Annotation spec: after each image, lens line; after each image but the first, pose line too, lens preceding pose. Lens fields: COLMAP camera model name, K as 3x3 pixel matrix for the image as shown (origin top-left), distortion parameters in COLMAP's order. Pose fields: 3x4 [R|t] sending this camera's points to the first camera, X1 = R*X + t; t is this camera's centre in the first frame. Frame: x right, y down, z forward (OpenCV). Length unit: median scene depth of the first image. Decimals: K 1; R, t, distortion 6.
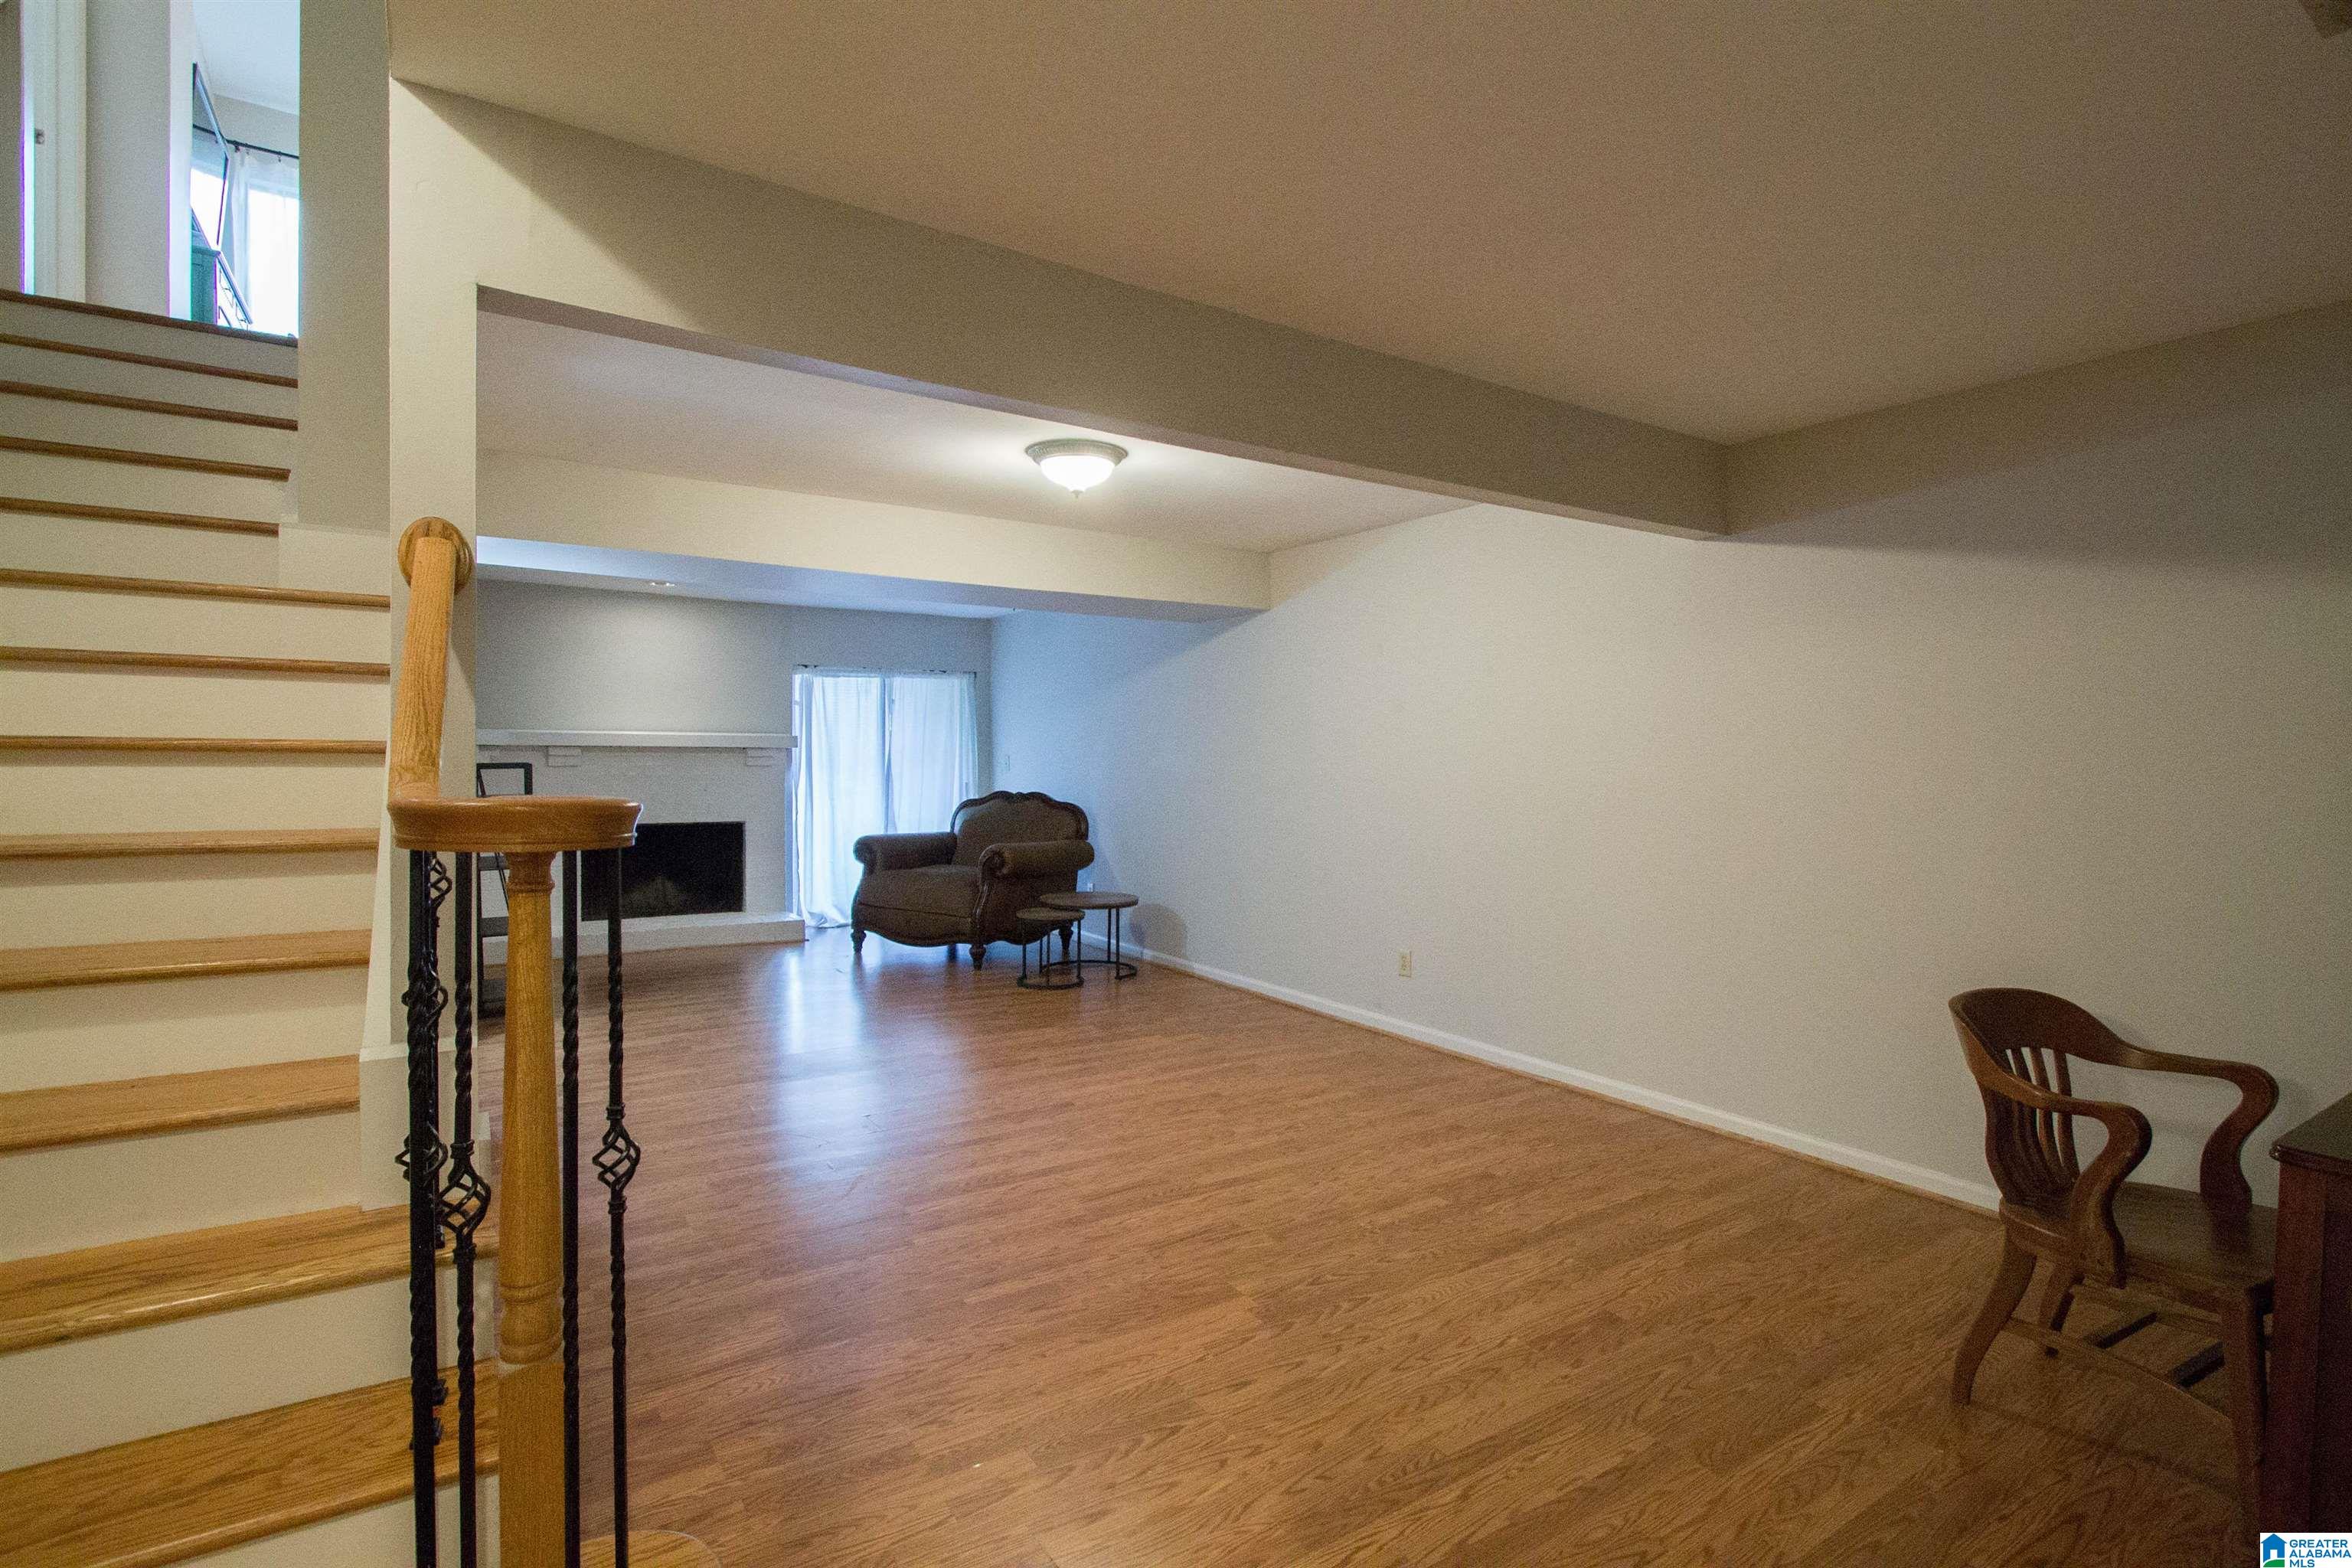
lens RADIAL K [[1099.1, 0, 1171.3], [0, 1099.1, 775.0], [0, 0, 1]] dist [-0.001755, 0.000181]
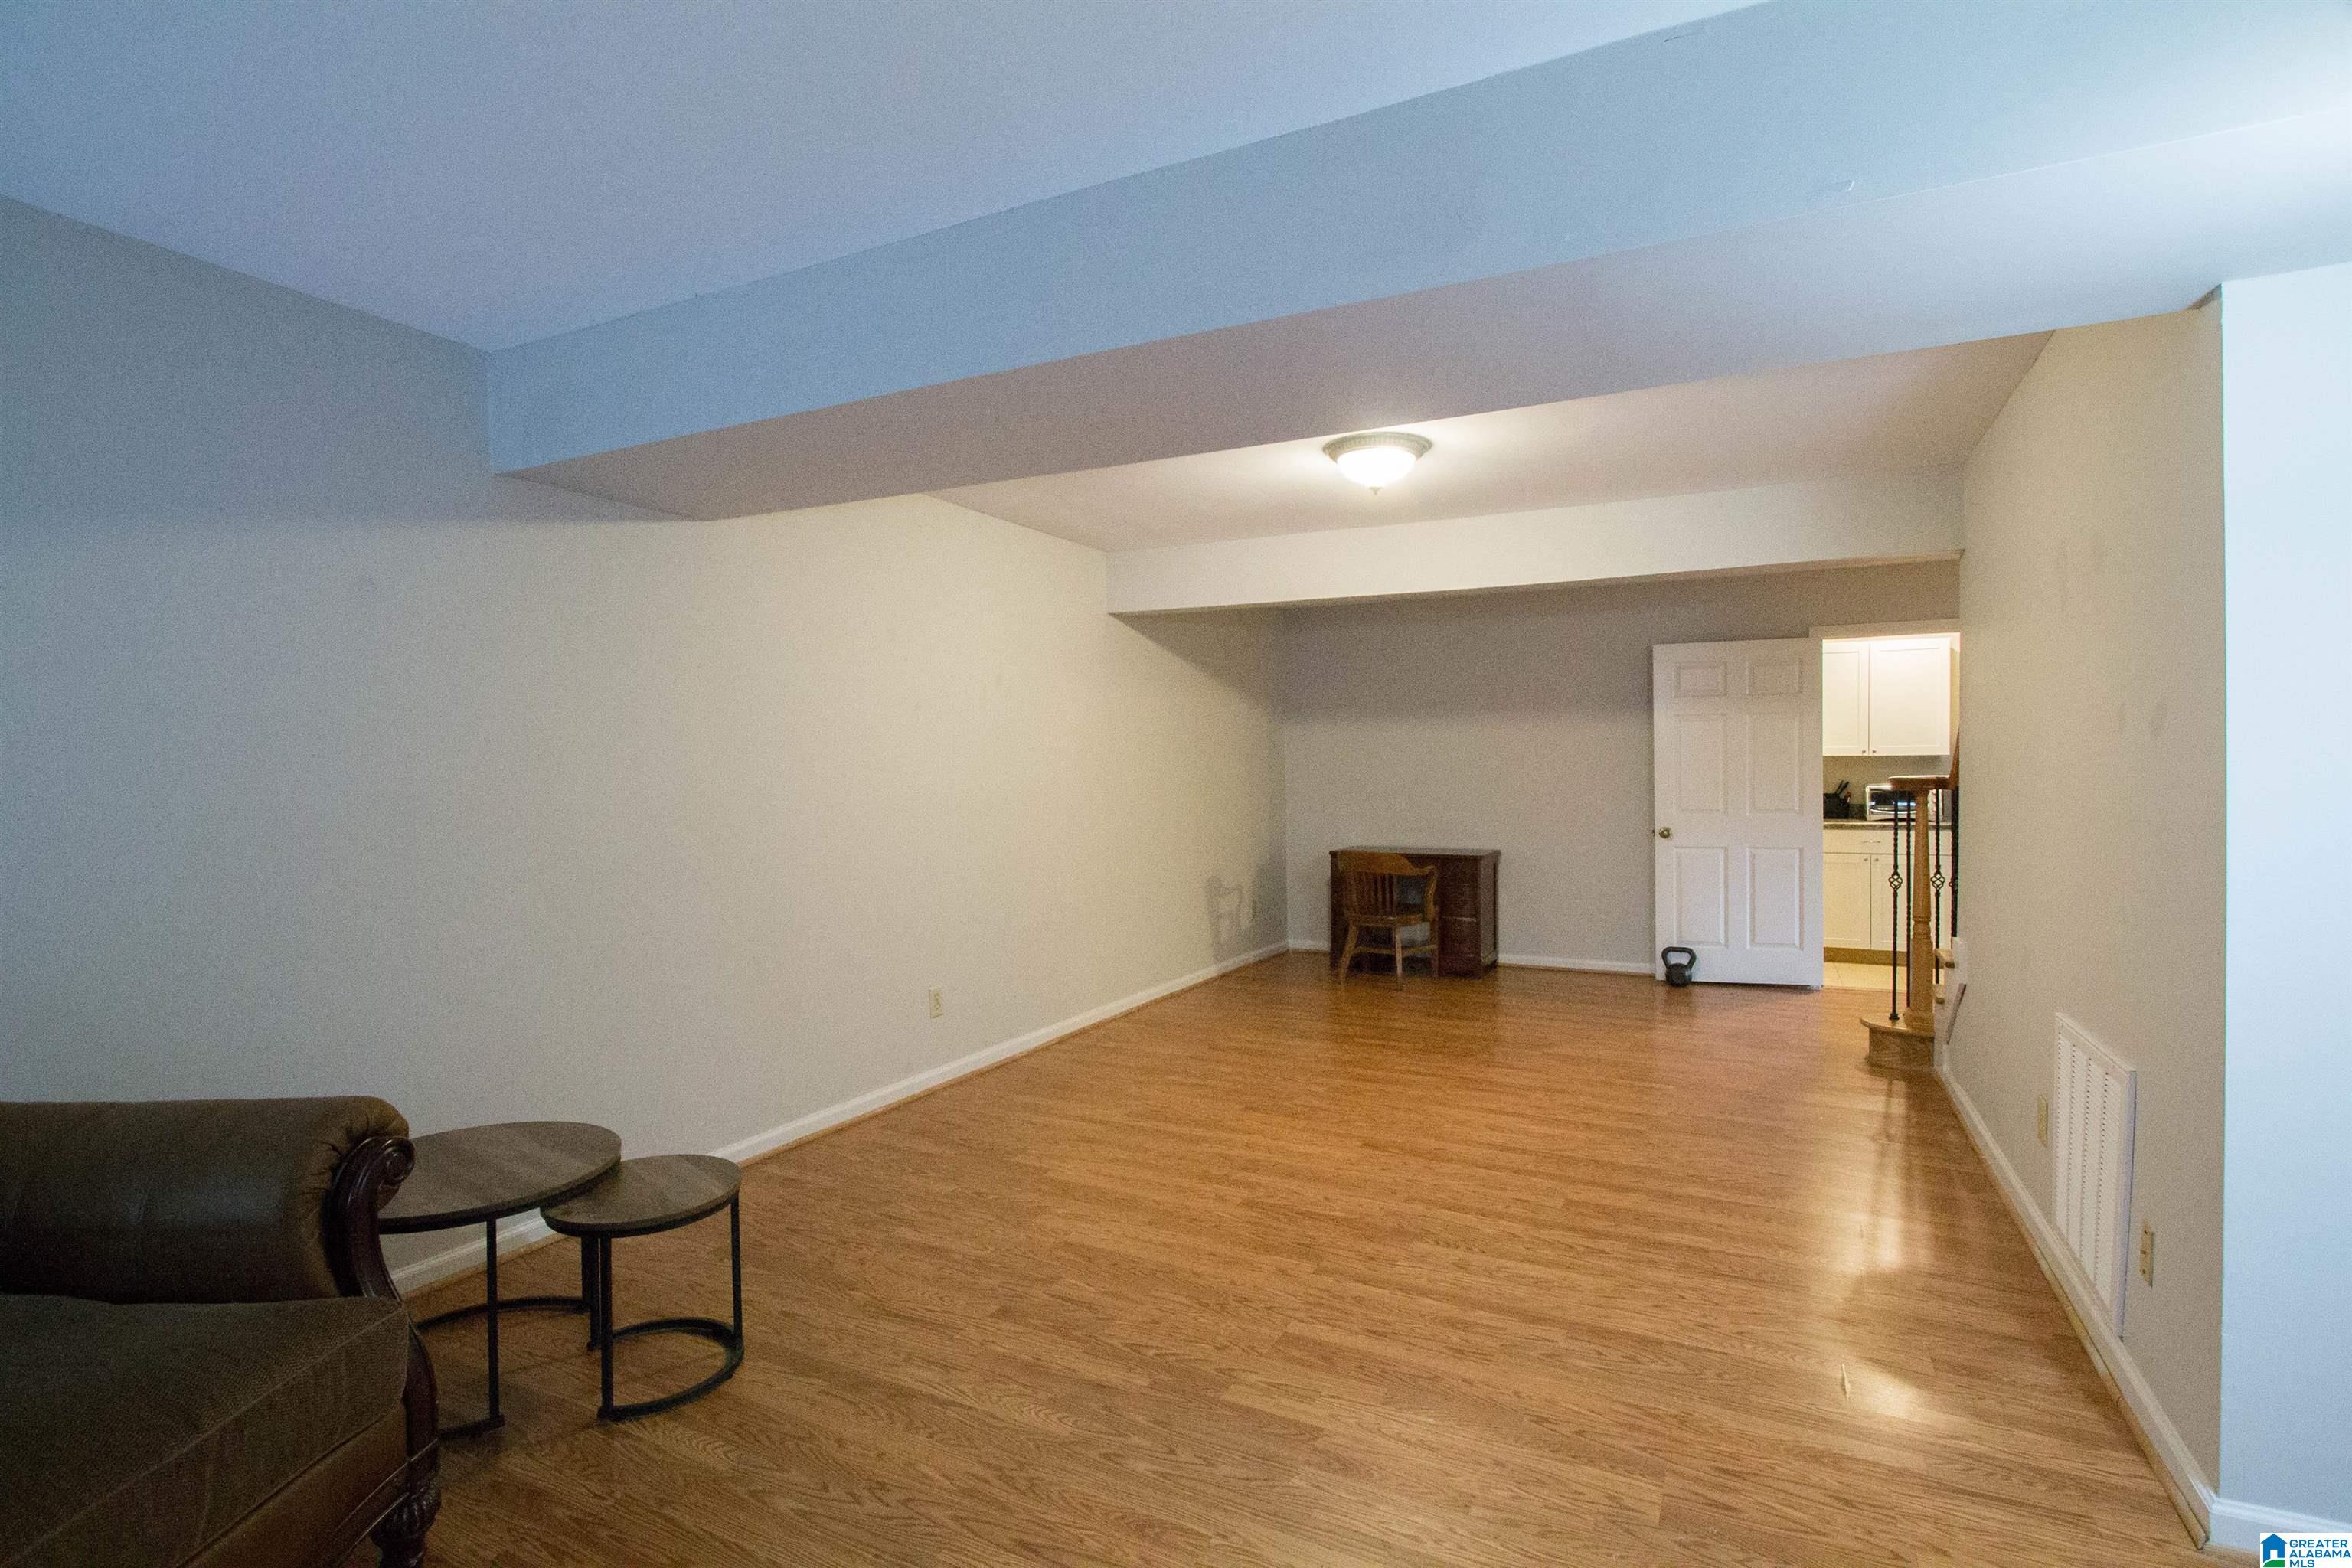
lens RADIAL K [[1120.8, 0, 1194.3], [0, 1120.8, 780.0], [0, 0, 1]] dist [-0.012577, 0.000191]
pose [[-0.499892, -0.017892, 0.865903, -0.787002], [0.013823, 0.999494, 0.028632, -0.034003], [-0.865977, 0.026282, -0.499392, 1.507569]]
